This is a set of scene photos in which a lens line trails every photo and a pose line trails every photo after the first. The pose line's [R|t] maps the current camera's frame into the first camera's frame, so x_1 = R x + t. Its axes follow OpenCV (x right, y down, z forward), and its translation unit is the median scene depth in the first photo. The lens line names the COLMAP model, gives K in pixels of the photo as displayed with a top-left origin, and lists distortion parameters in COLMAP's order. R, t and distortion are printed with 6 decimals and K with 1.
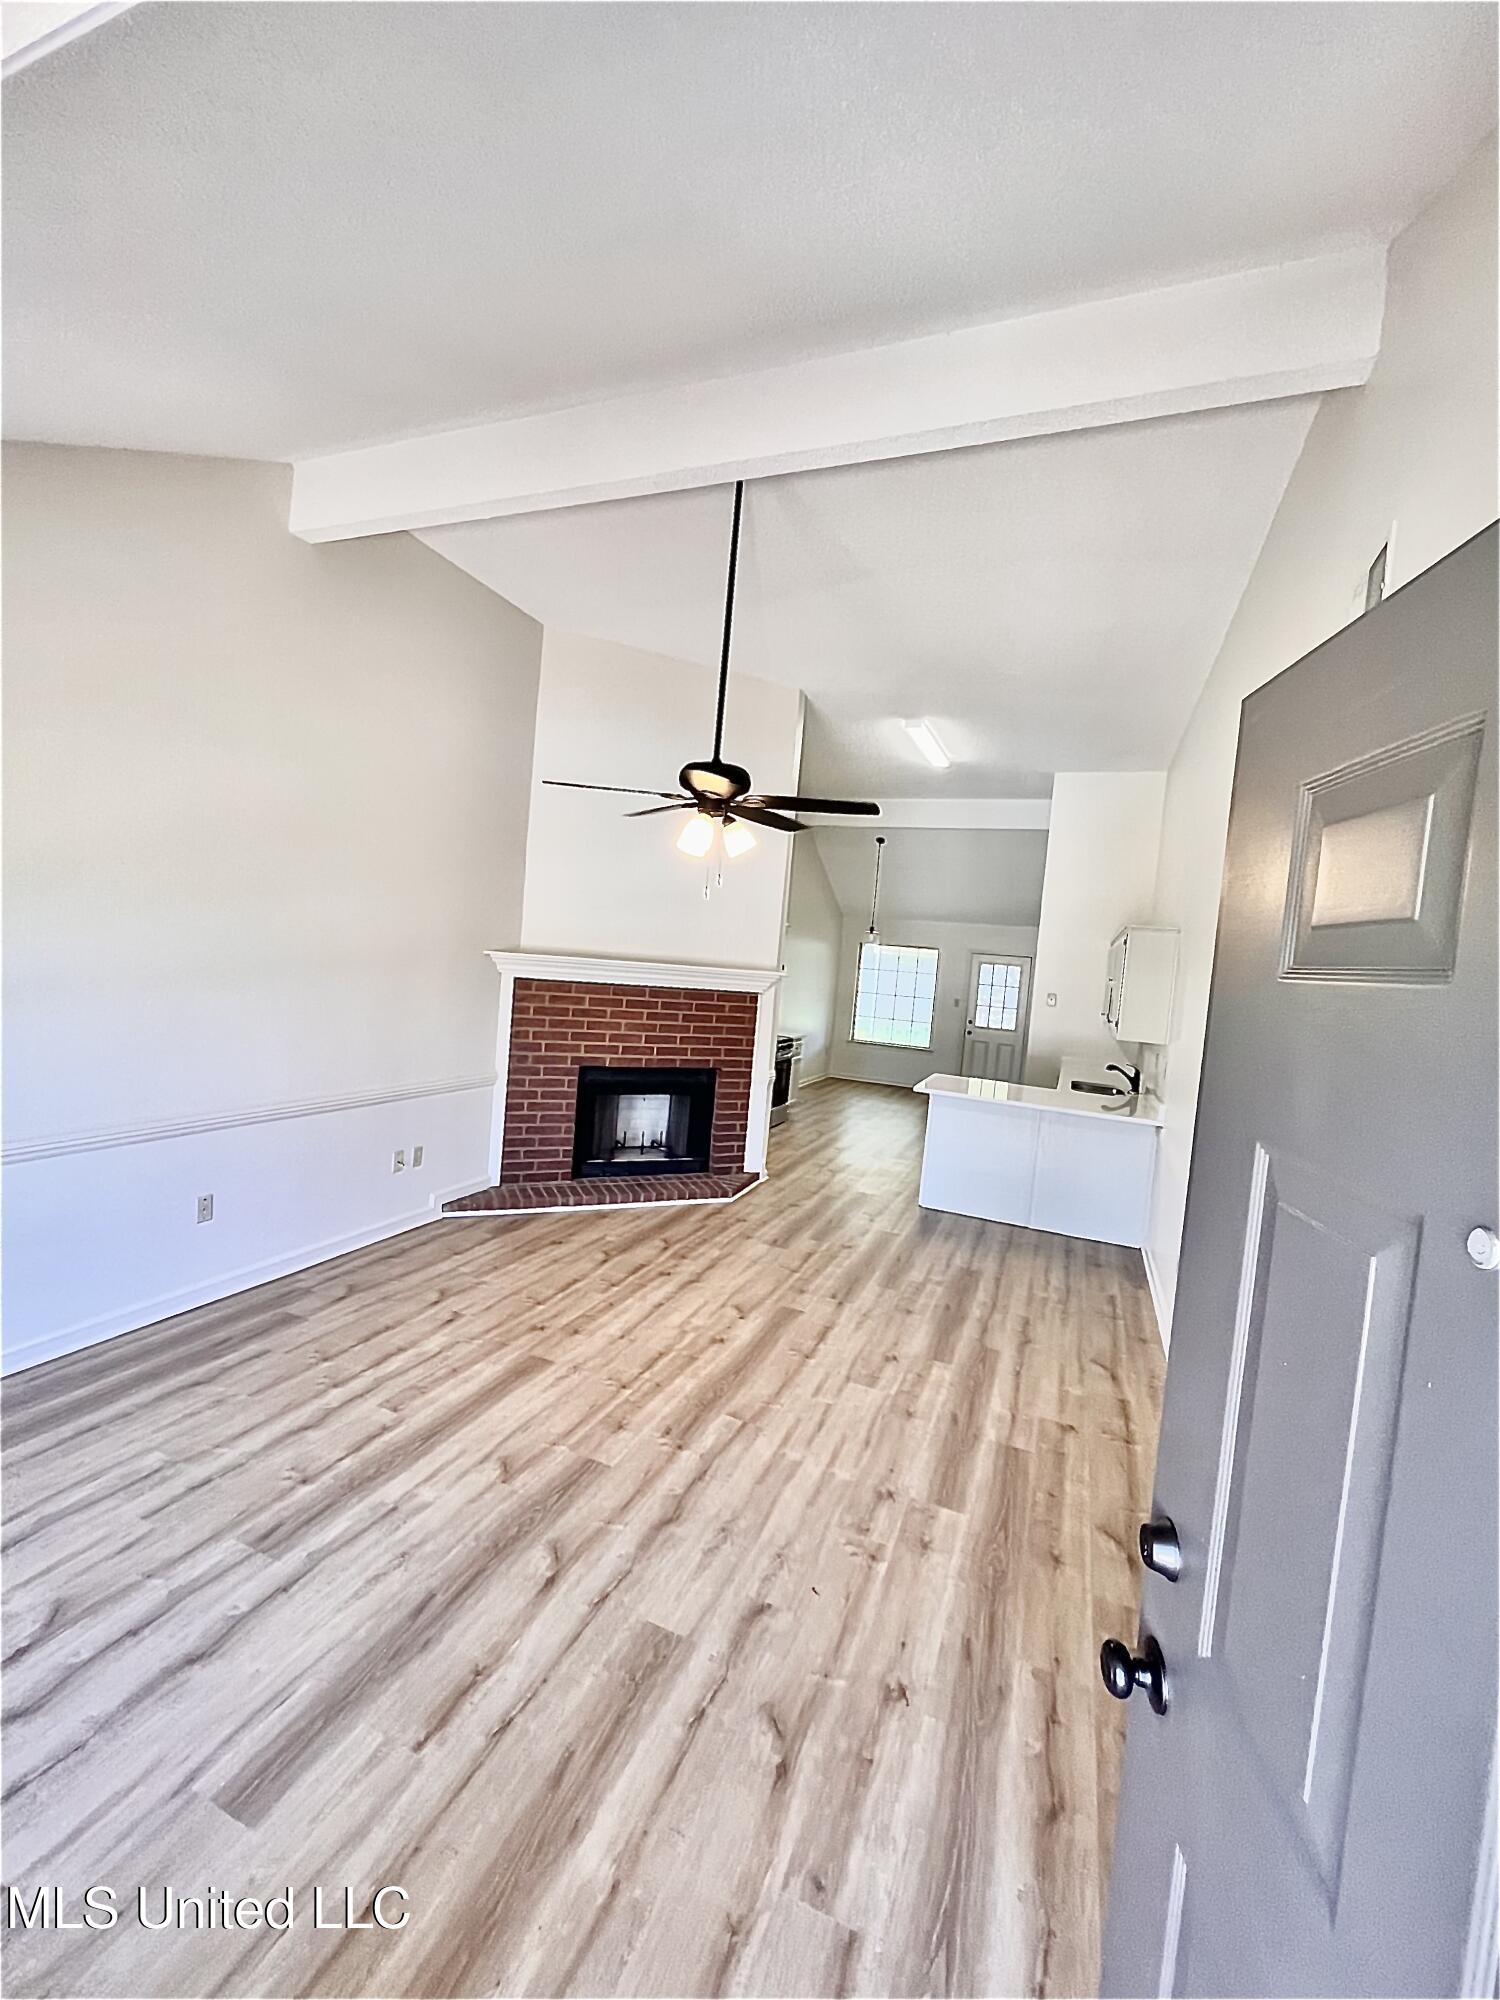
lens RADIAL K [[805.0, 0, 746.8], [0, 805.0, 1000.6], [0, 0, 1]] dist [-0.003045, 0.000956]
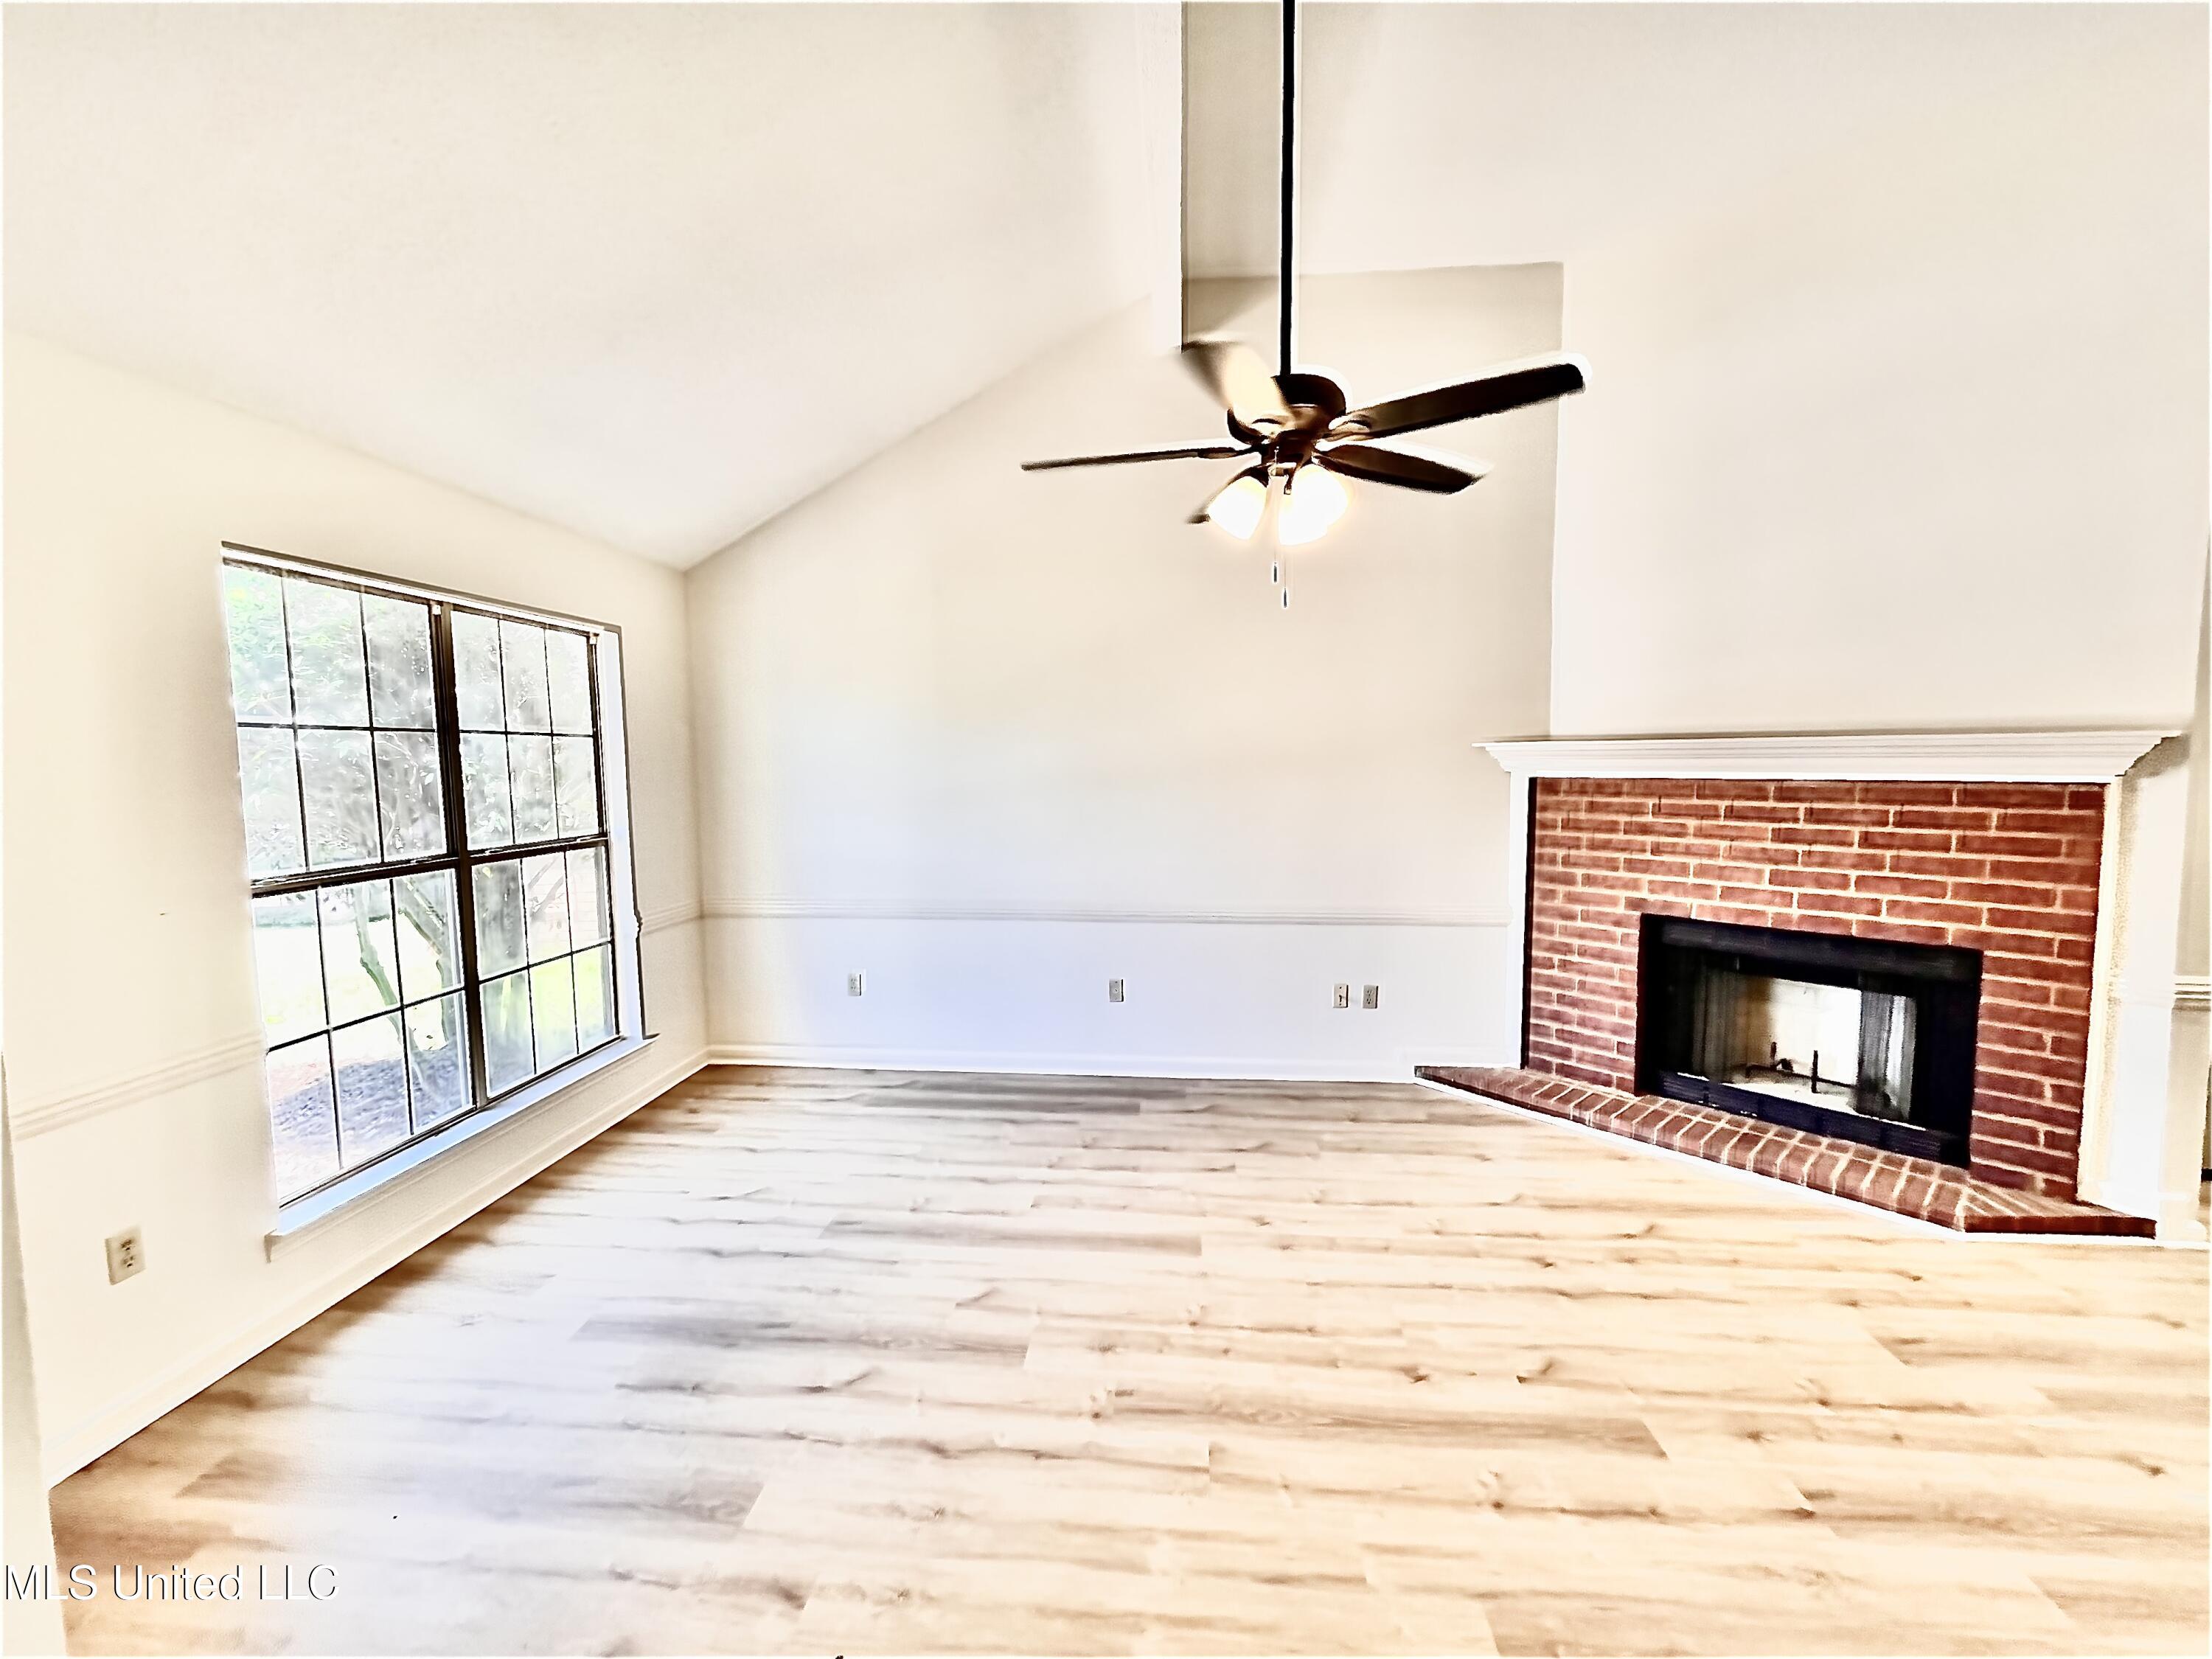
lens RADIAL K [[890.4, 0, 1107.3], [0, 890.4, 829.8], [0, 0, 1]] dist [-0.003045, 0.000956]
pose [[0.297975, -0.009102, -0.954530, 0.340762], [-0.019505, 0.999688, -0.015621, 0.036006], [0.954374, 0.023273, 0.297704, 0.406391]]
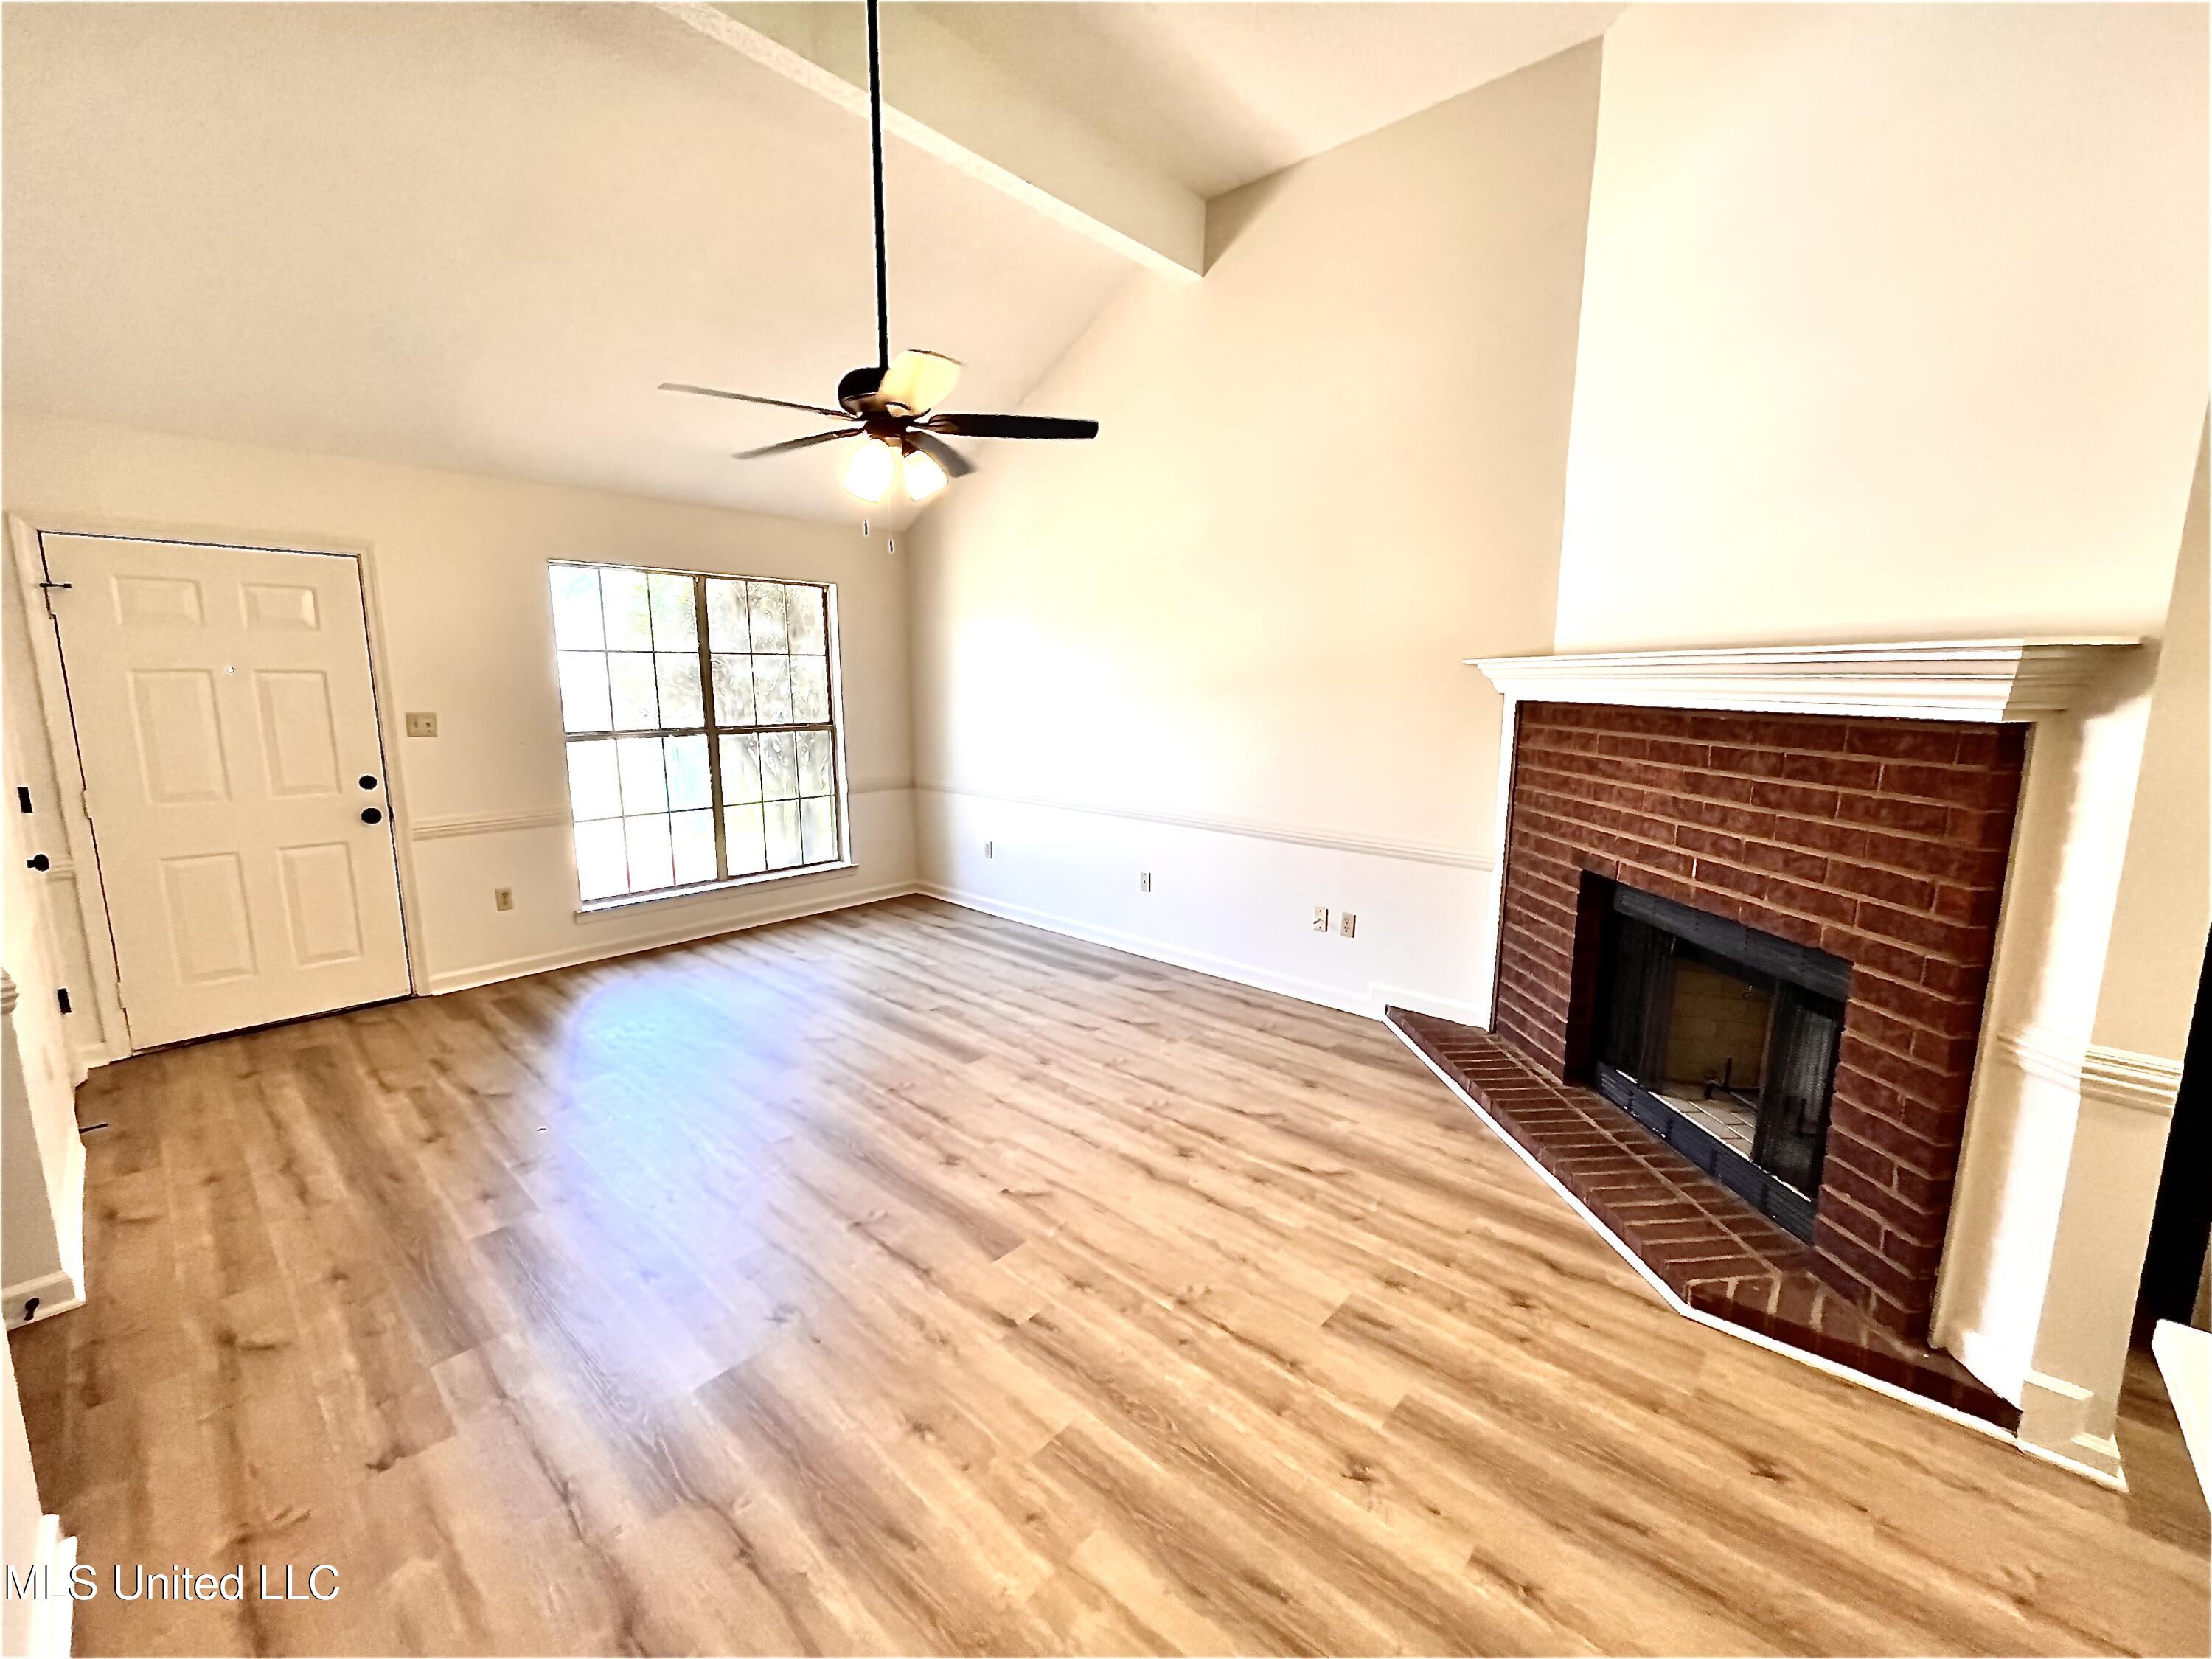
lens RADIAL K [[890.4, 0, 1105.5], [0, 890.4, 829.9], [0, 0, 1]] dist [-0.003045, 0.000956]
pose [[-0.332430, 0.076863, -0.939991, 0.440333], [-0.082513, 0.990481, 0.110173, 0.019097], [0.939512, 0.114186, -0.322923, 0.920414]]
